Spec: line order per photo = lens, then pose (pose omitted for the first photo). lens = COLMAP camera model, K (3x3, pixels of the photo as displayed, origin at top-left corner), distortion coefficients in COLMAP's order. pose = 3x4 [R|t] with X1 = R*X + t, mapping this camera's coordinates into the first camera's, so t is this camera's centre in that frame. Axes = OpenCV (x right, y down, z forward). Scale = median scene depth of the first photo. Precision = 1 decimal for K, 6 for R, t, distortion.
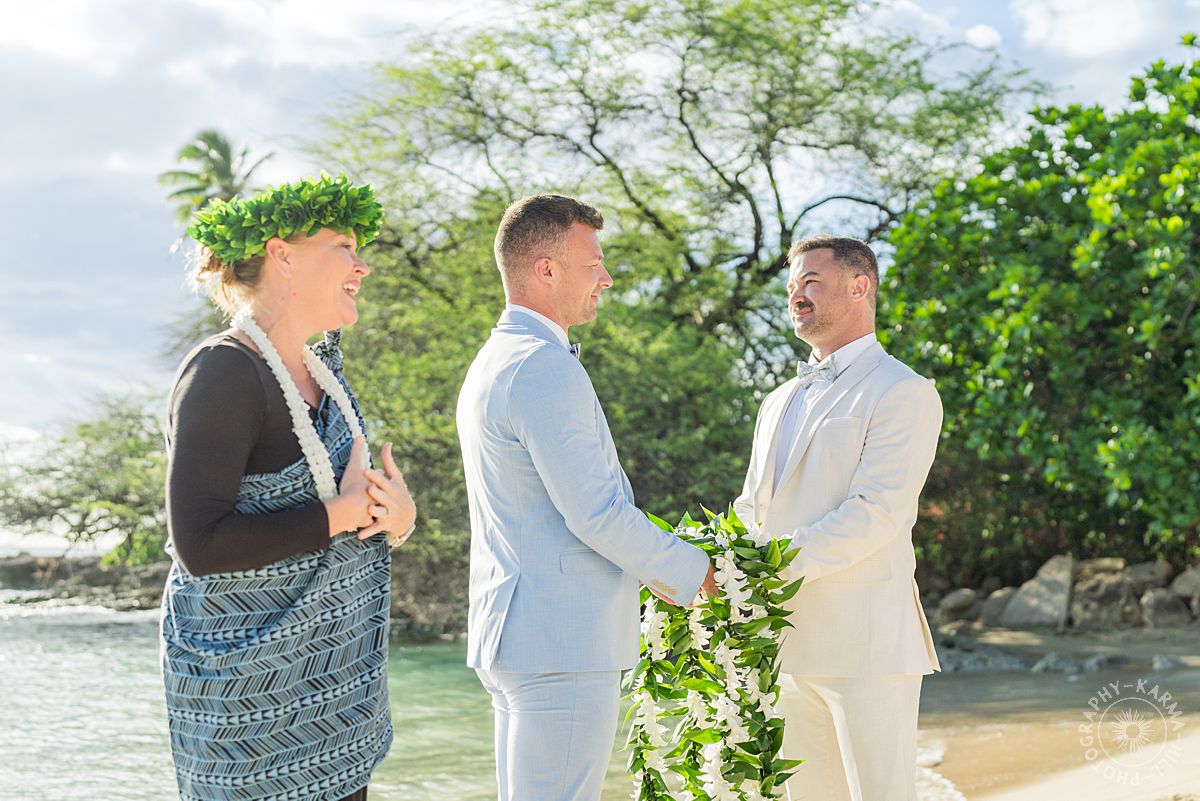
lens RADIAL K [[1995.8, 0, 611.8], [0, 1995.8, 383.4], [0, 0, 1]] dist [-0.006117, -0.080637]
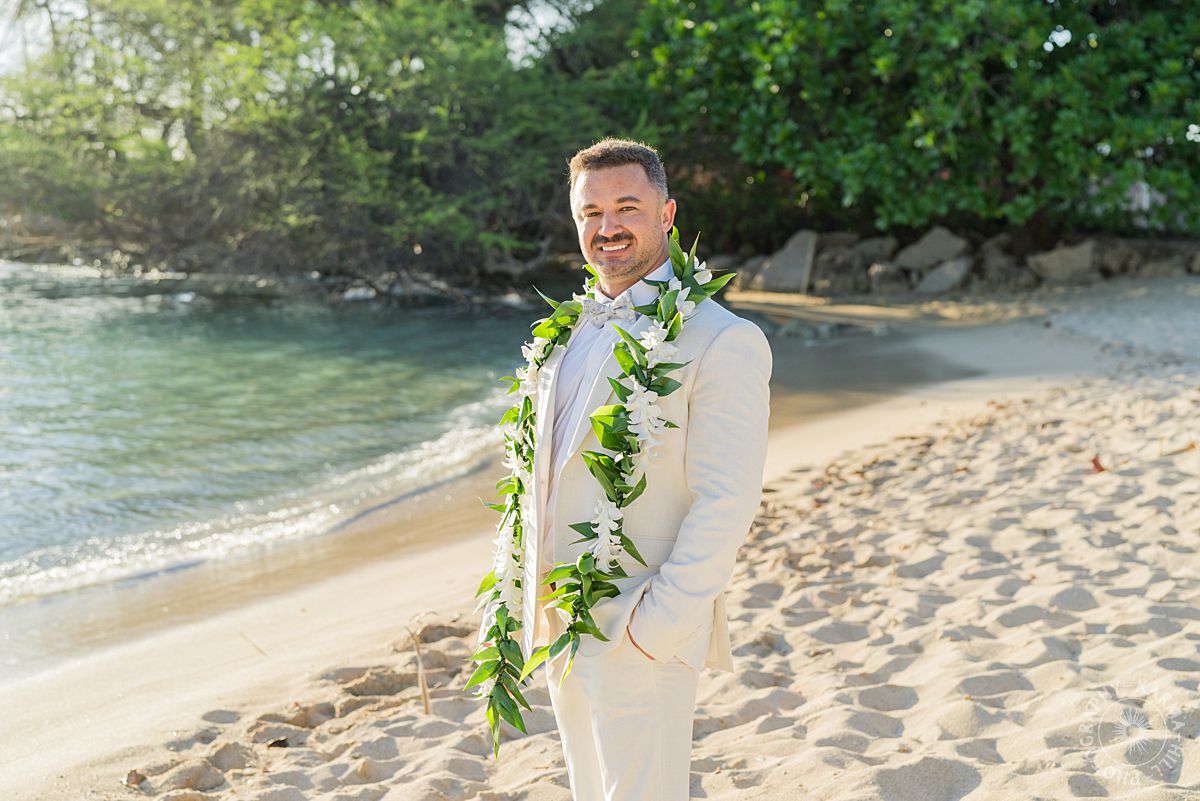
lens RADIAL K [[1983.4, 0, 629.0], [0, 1983.4, 405.9], [0, 0, 1]] dist [0.016113, 0.087032]
pose [[0.991254, 0.004308, 0.131896, -0.042406], [-0.030127, 0.980462, 0.194390, -0.048705], [-0.128482, -0.196663, 0.972016, -0.190656]]
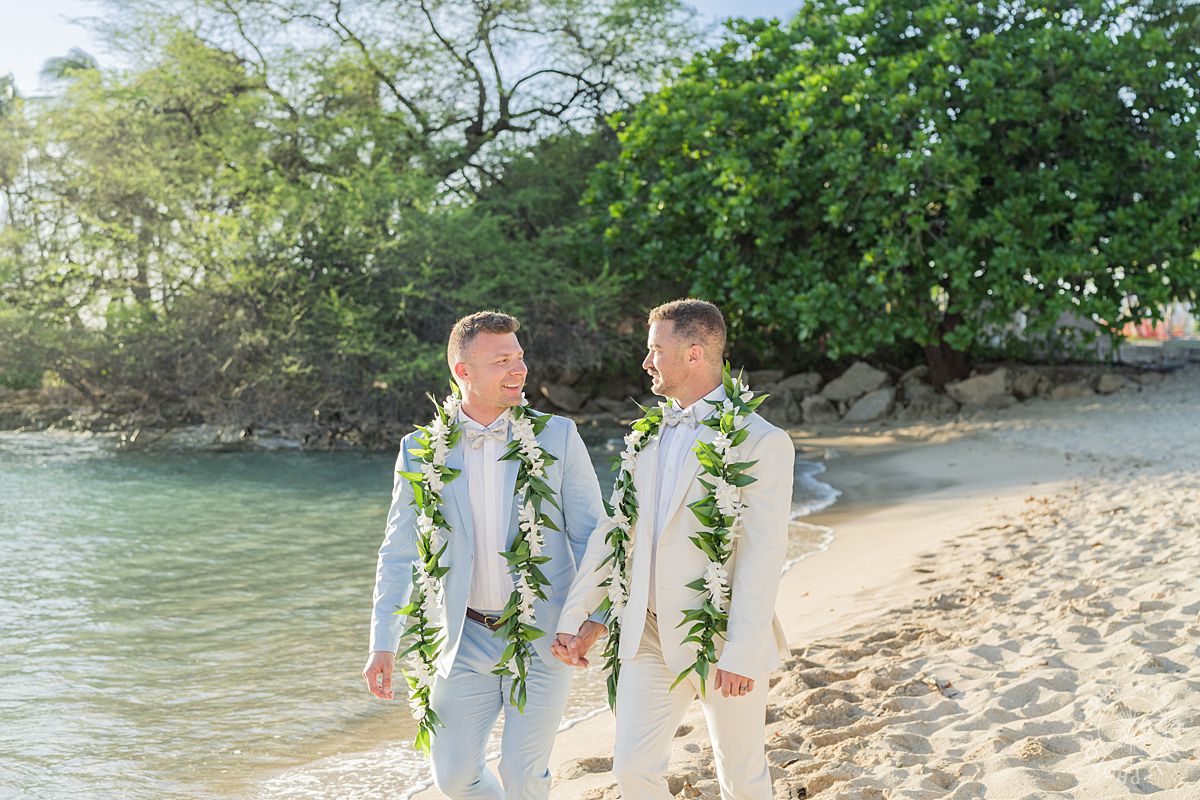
lens RADIAL K [[1895.0, 0, 600.7], [0, 1895.0, 385.3], [0, 0, 1]] dist [0.013088, 0.046940]
pose [[0.980925, -0.018027, 0.193551, -0.126925], [-0.002432, 0.994475, 0.104948, -0.040616], [-0.194374, -0.103417, 0.975461, -0.223223]]
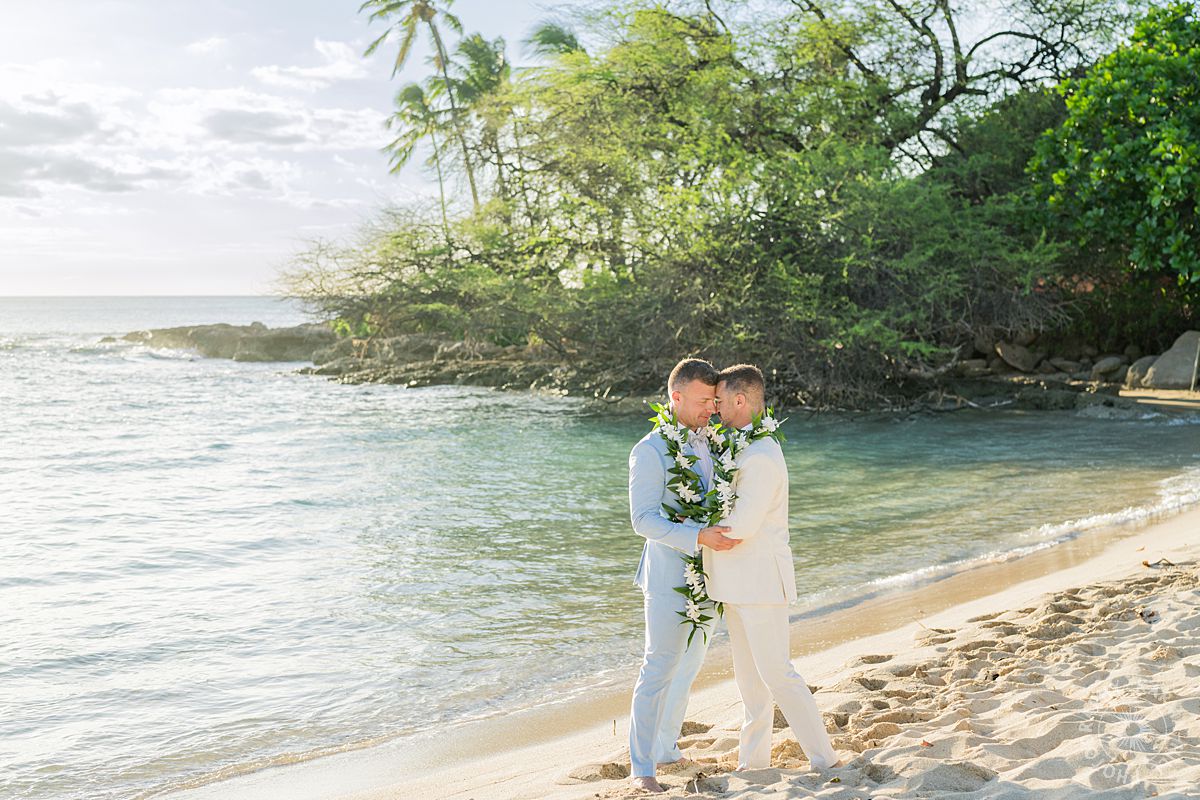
lens RADIAL K [[1951.9, 0, 579.1], [0, 1951.9, 397.0], [0, 0, 1]] dist [0.013406, -0.109555]
pose [[0.997529, -0.015012, -0.068639, -0.106356], [0.024126, 0.990695, 0.133945, -0.063959], [0.065989, -0.135270, 0.988609, -0.348658]]
